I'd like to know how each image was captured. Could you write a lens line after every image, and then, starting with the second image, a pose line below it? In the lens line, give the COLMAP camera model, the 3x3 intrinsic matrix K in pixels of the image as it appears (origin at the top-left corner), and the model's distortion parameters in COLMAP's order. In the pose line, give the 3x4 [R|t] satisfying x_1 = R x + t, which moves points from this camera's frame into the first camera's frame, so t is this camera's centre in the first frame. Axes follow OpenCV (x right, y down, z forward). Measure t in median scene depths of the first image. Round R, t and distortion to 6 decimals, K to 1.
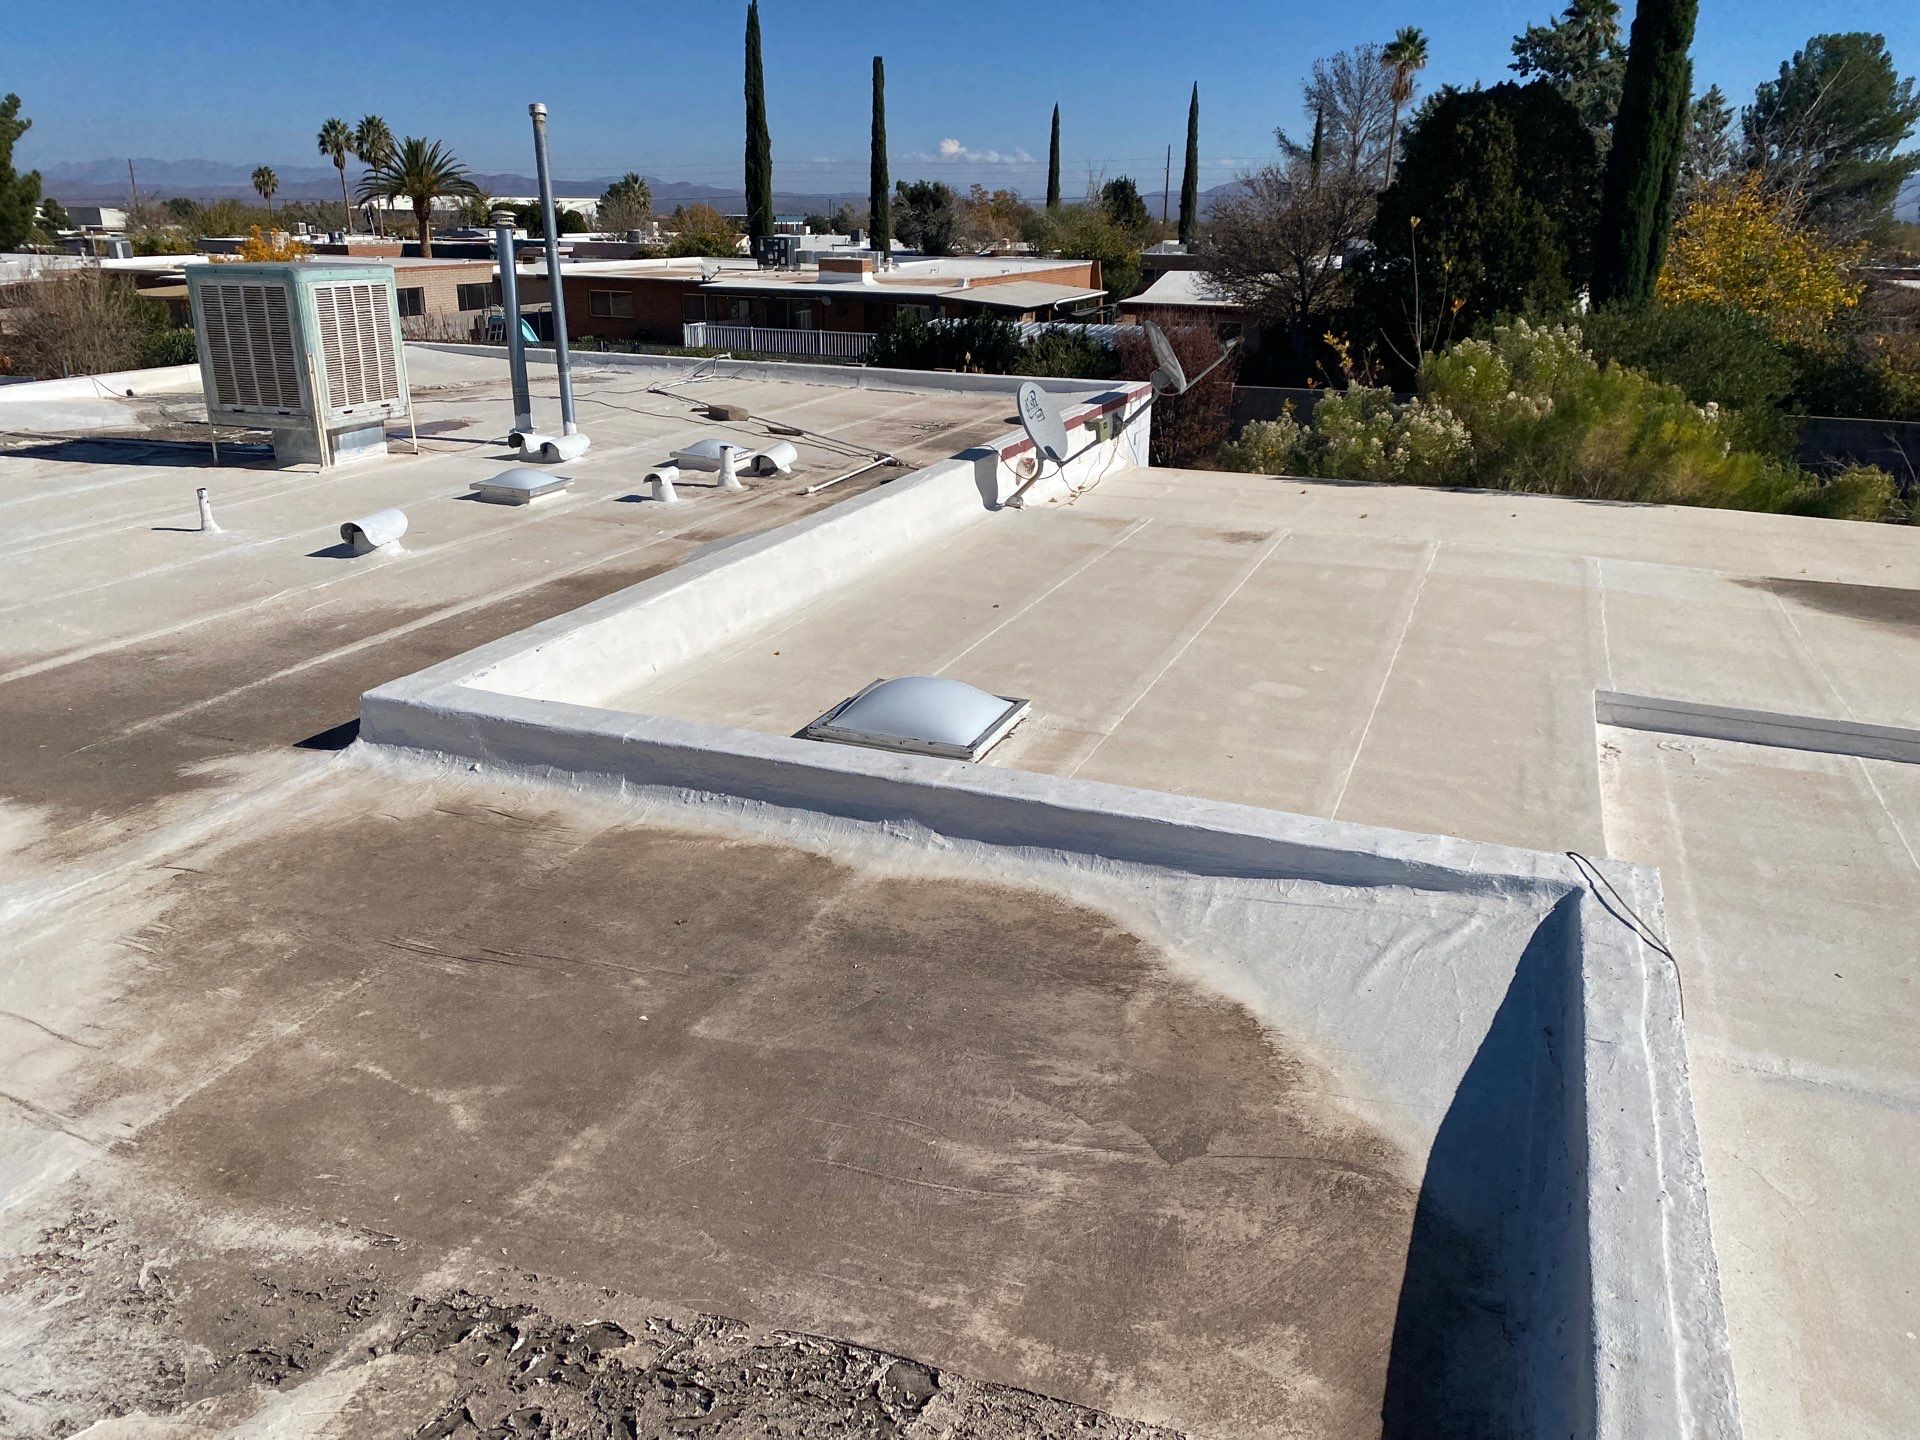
lens RADIAL K [[1486.4, 0, 973.0], [0, 1486.4, 723.2], [0, 0, 1]] dist [0.015220, -0.001053]
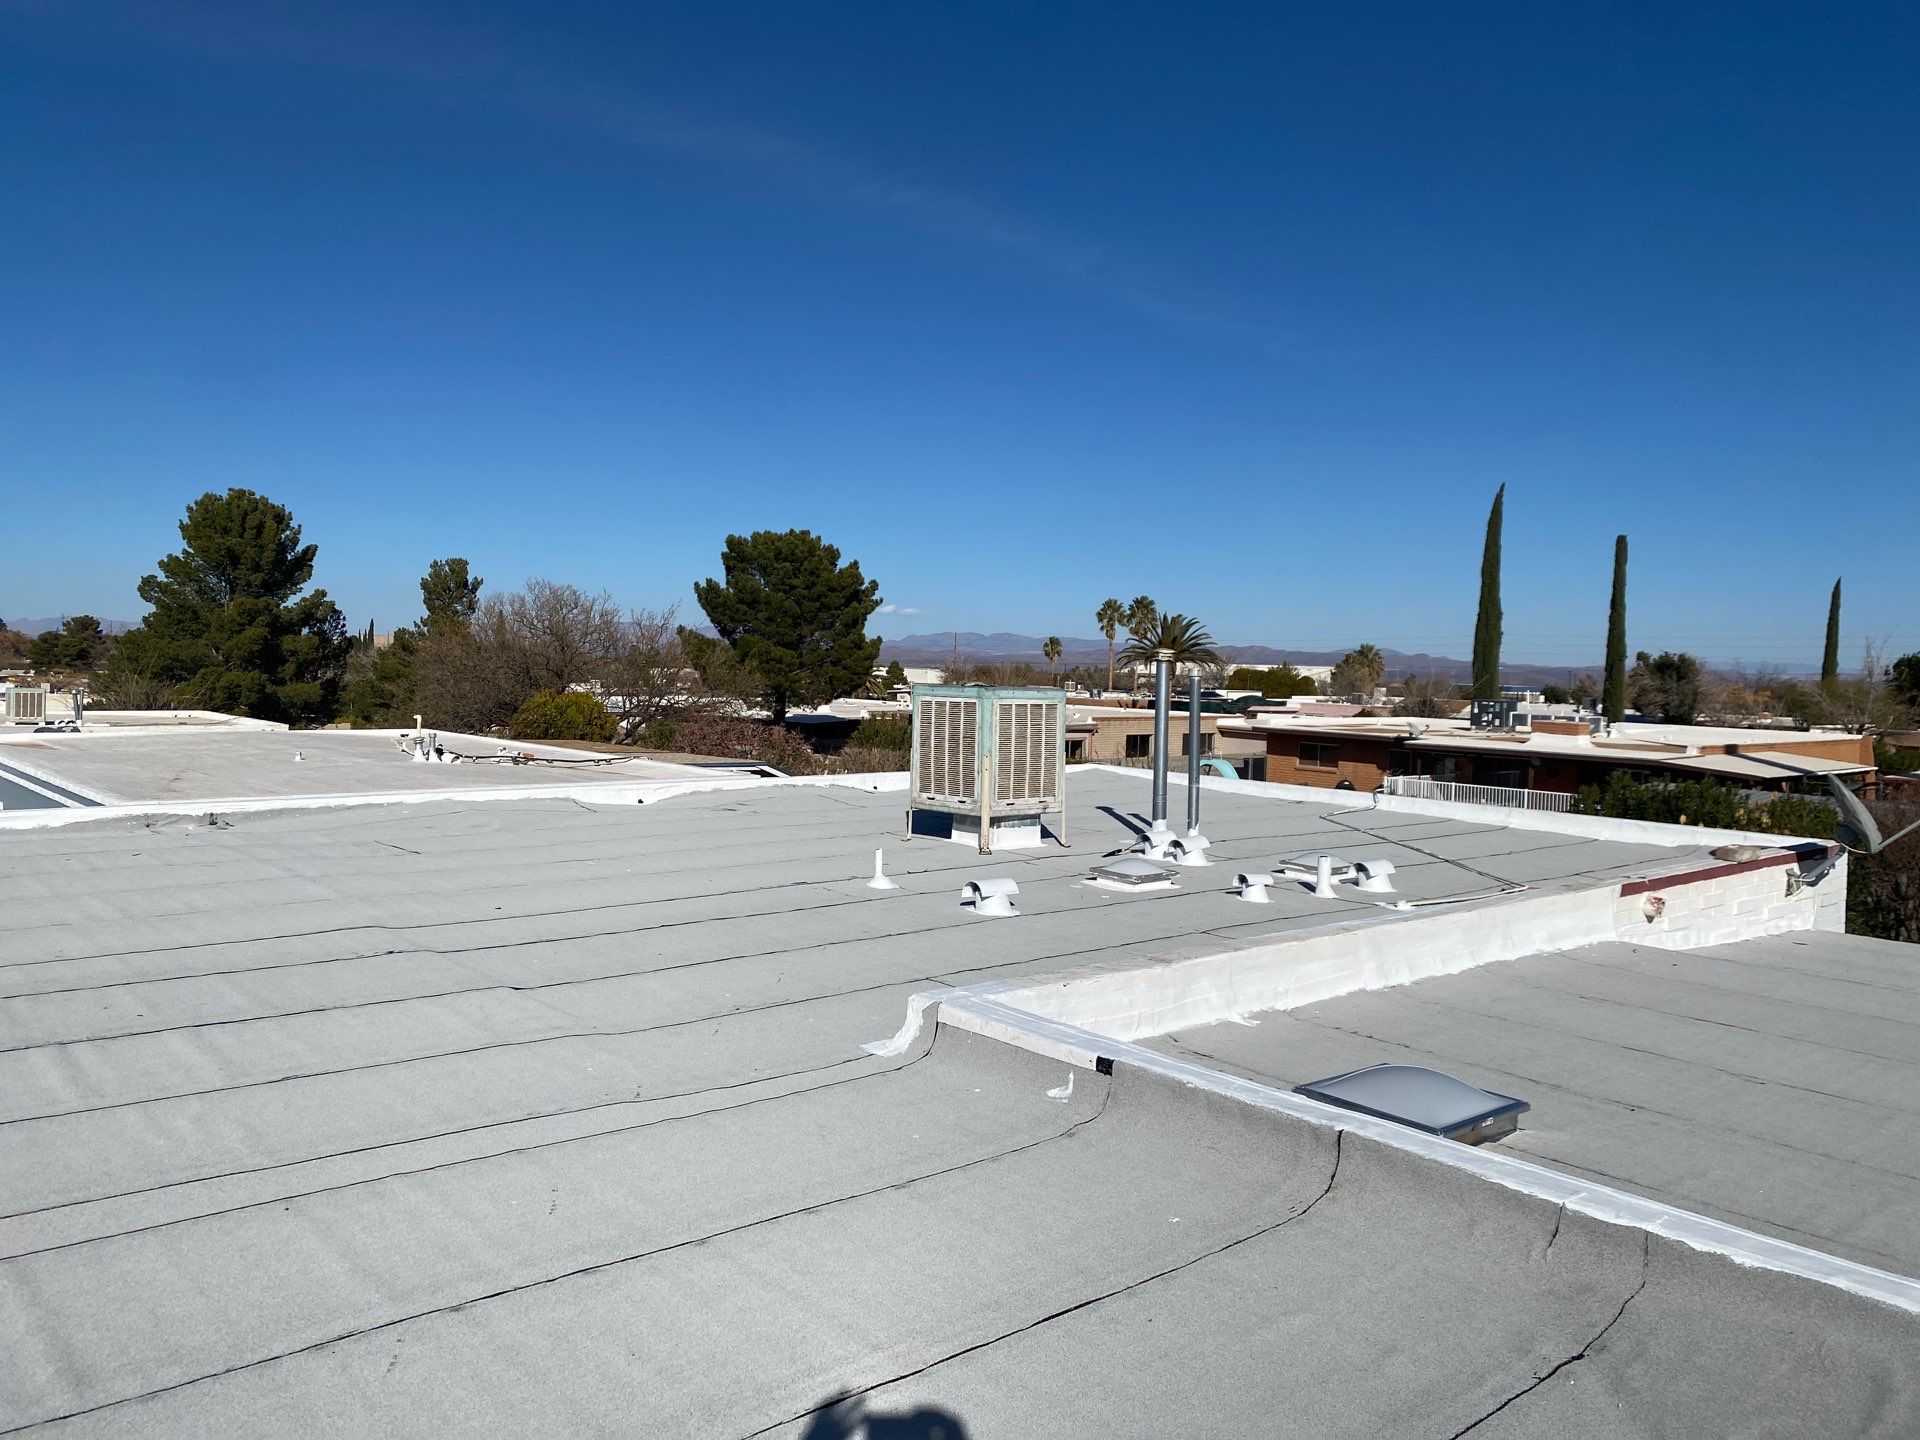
lens RADIAL K [[1469.8, 0, 967.2], [0, 1469.8, 716.0], [0, 0, 1]] dist [0.088391, -0.121529]
pose [[0.886835, 0.033626, -0.460861, 0.048147], [-0.170969, 0.950449, -0.259647, 0.018682], [0.429294, 0.309057, 0.848640, -0.015611]]
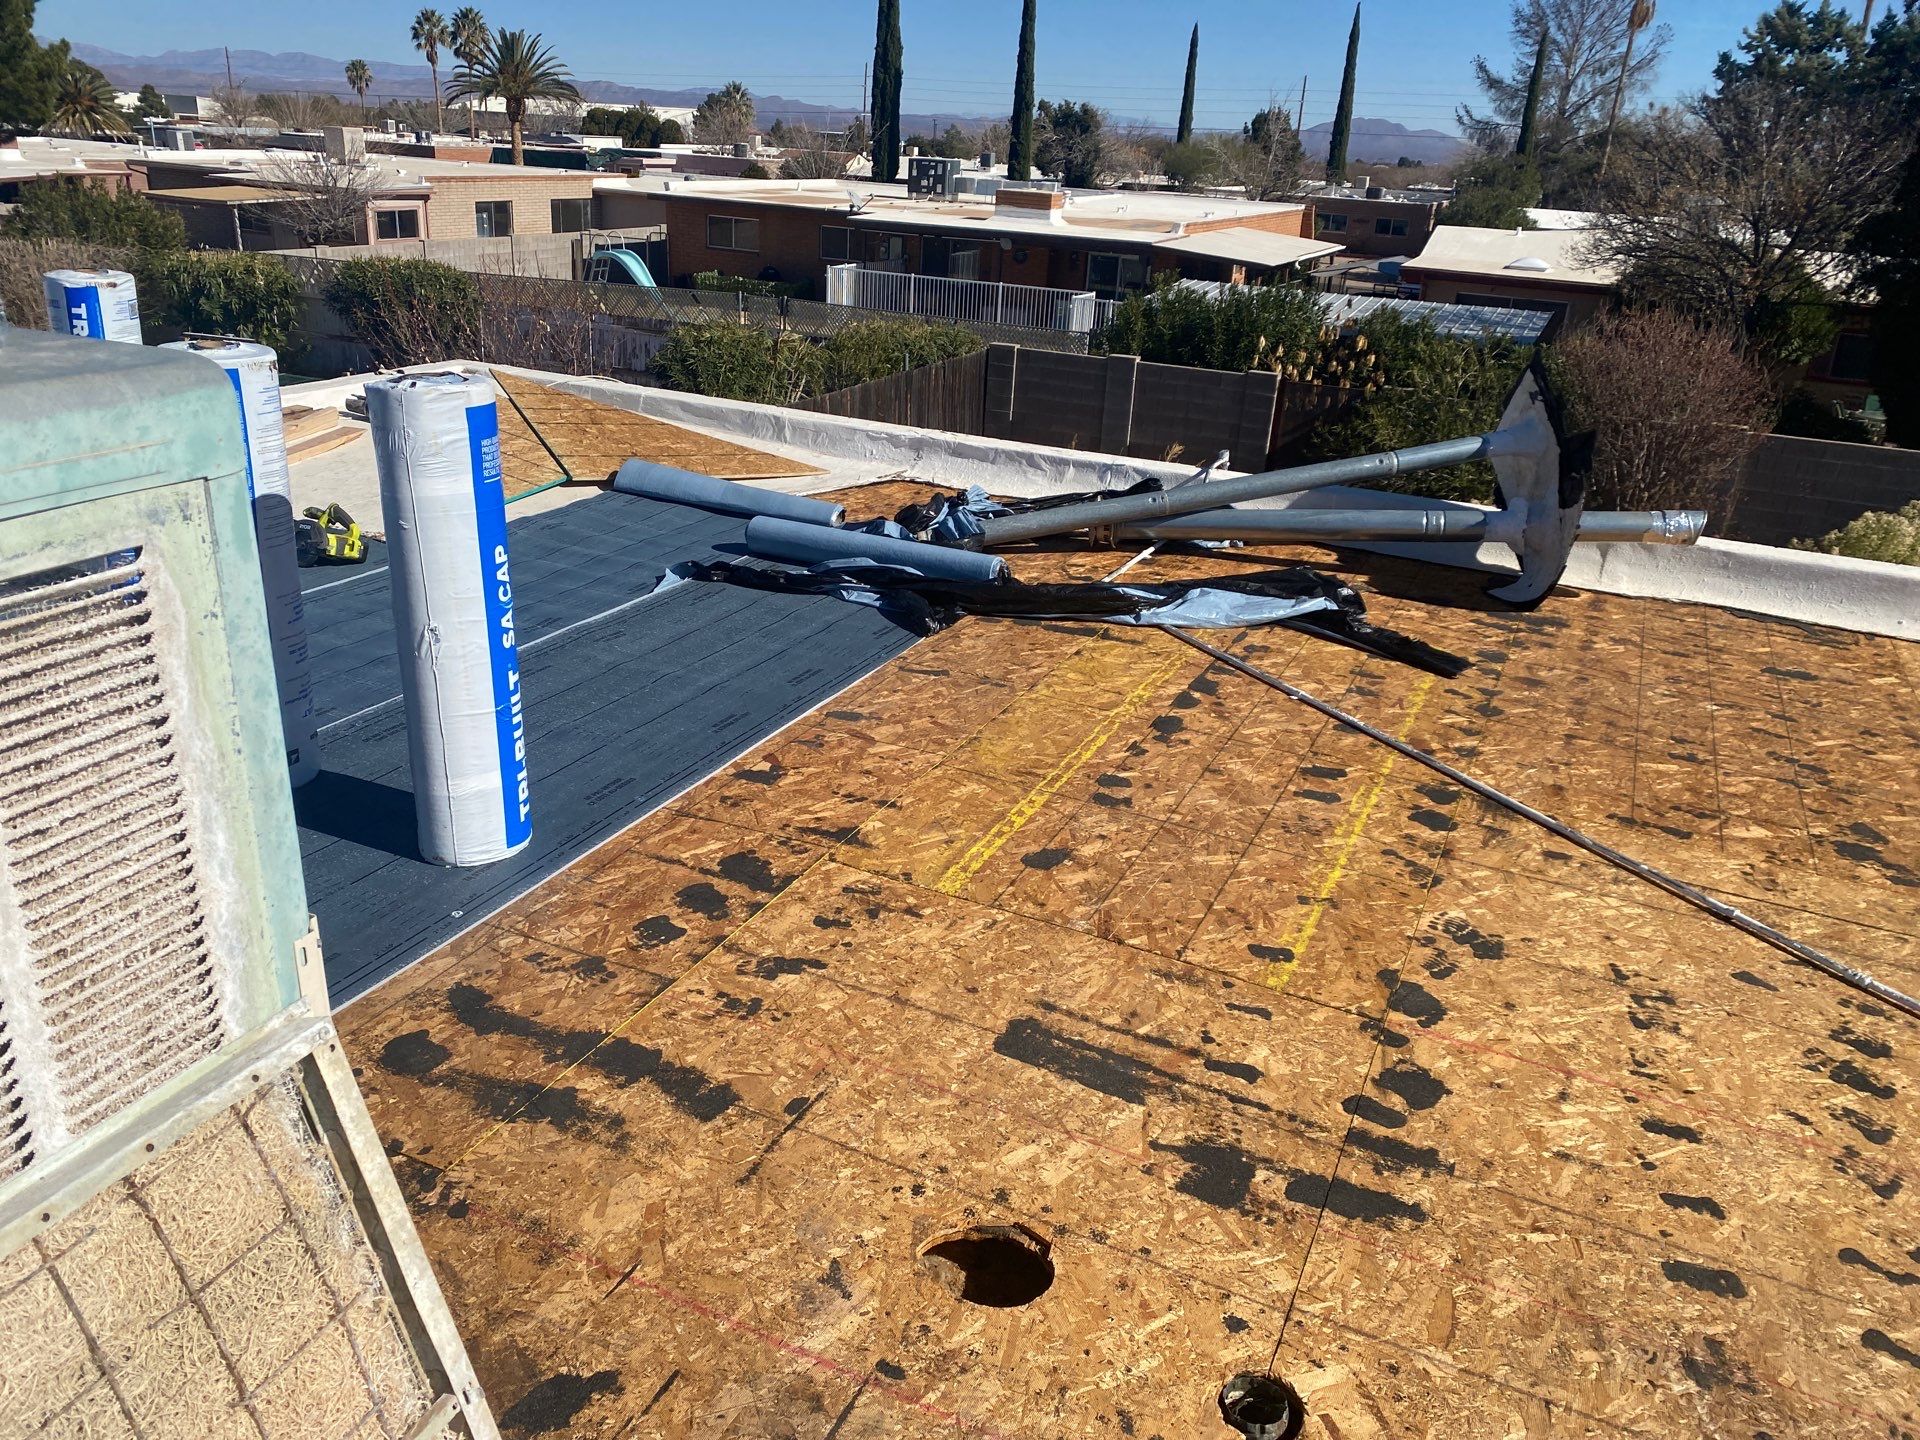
lens RADIAL K [[1439.7, 0, 960.0], [0, 1439.7, 720.0], [0, 0, 1]] dist [0.014974, 0.001887]
pose [[0.997372, 0.060244, -0.040258, -0.188733], [-0.058051, 0.996875, 0.053568, -0.169541], [0.043360, -0.051090, 0.997752, 0.524990]]
